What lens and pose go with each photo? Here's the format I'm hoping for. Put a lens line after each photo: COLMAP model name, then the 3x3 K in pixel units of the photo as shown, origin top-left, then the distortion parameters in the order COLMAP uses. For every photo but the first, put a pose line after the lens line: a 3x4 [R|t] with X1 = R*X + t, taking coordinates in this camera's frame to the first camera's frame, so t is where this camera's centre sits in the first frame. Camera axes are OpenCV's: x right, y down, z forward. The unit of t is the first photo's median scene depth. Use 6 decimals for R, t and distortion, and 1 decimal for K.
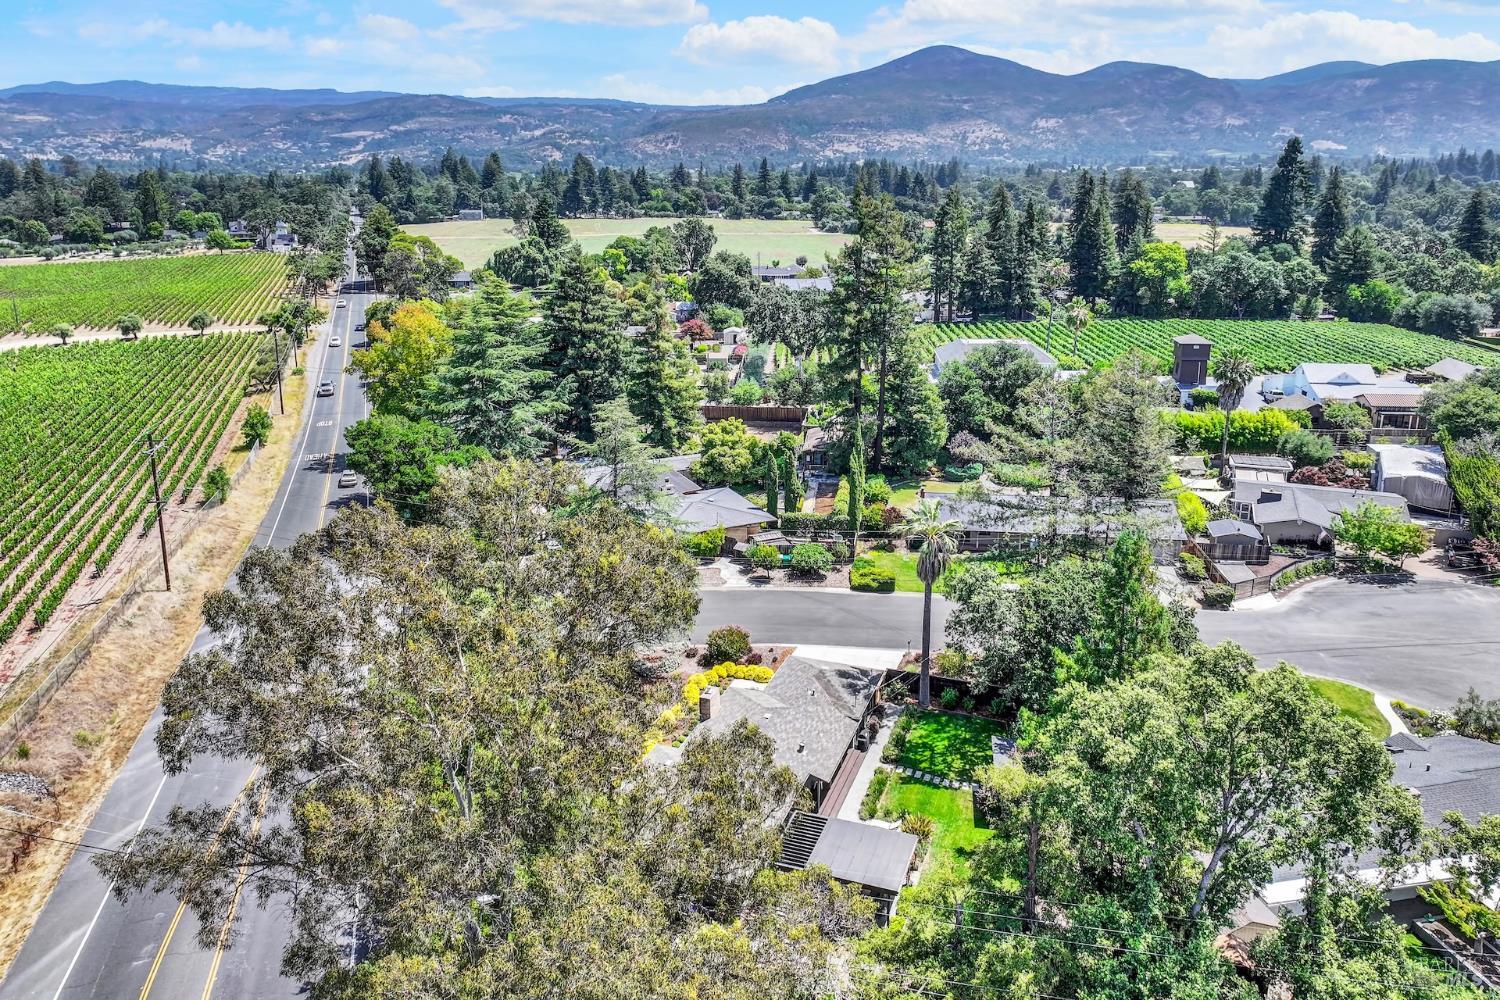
lens RADIAL K [[1039.1, 0, 760.3], [0, 1039.1, 497.9], [0, 0, 1]] dist [0.006526, 0.004585]
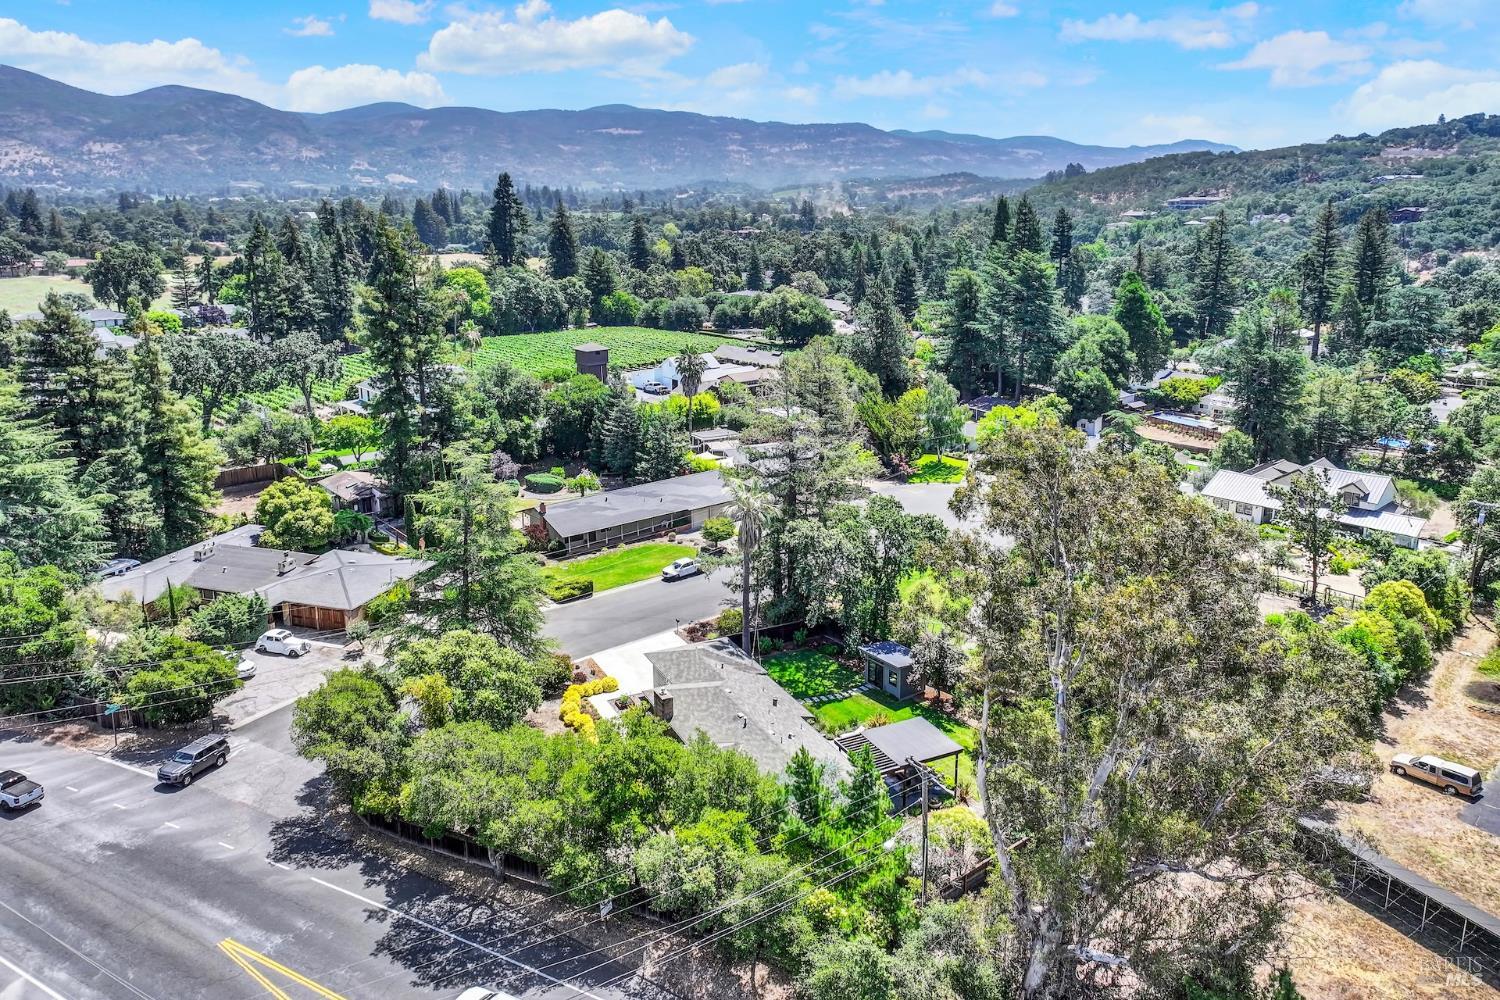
lens RADIAL K [[1039.1, 0, 759.9], [0, 1039.1, 500.6], [0, 0, 1]] dist [0.006526, 0.004585]
pose [[0.686562, -0.201042, 0.698723, -0.154186], [0.218399, 0.973656, 0.065550, -0.011635], [-0.693494, 0.107596, 0.712383, 0.038041]]
